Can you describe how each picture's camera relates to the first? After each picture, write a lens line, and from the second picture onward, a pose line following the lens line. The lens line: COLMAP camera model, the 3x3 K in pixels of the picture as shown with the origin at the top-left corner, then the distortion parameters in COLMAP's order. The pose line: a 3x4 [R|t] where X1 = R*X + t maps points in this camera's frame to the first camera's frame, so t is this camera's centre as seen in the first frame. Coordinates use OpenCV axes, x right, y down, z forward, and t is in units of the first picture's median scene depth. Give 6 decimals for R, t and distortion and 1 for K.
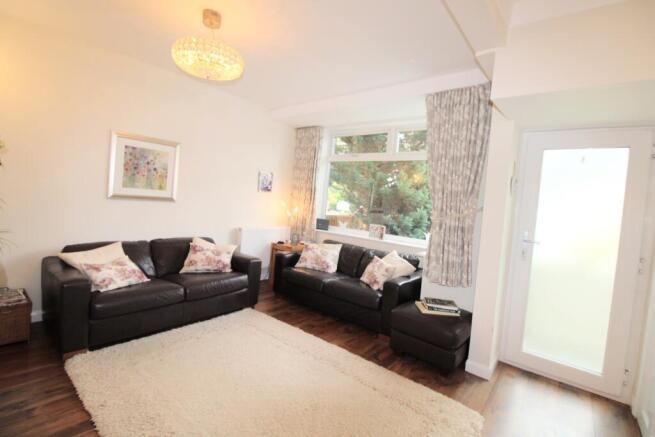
lens RADIAL K [[305.4, 0, 327.3], [0, 305.4, 211.4], [0, 0, 1]] dist [-0.001766, -0.011810]
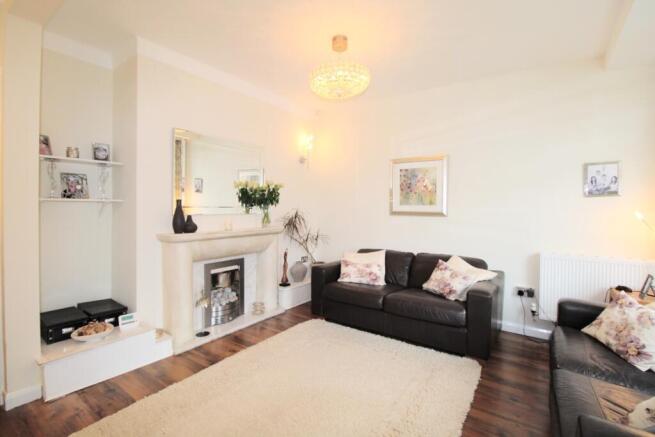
lens RADIAL K [[305.4, 0, 327.3], [0, 305.4, 211.4], [0, 0, 1]] dist [-0.001766, -0.011810]
pose [[0.069356, -0.074392, -0.994814, 0.458259], [-0.050222, 0.995691, -0.077959, 0.048817], [0.996327, 0.055369, 0.065321, 0.620501]]
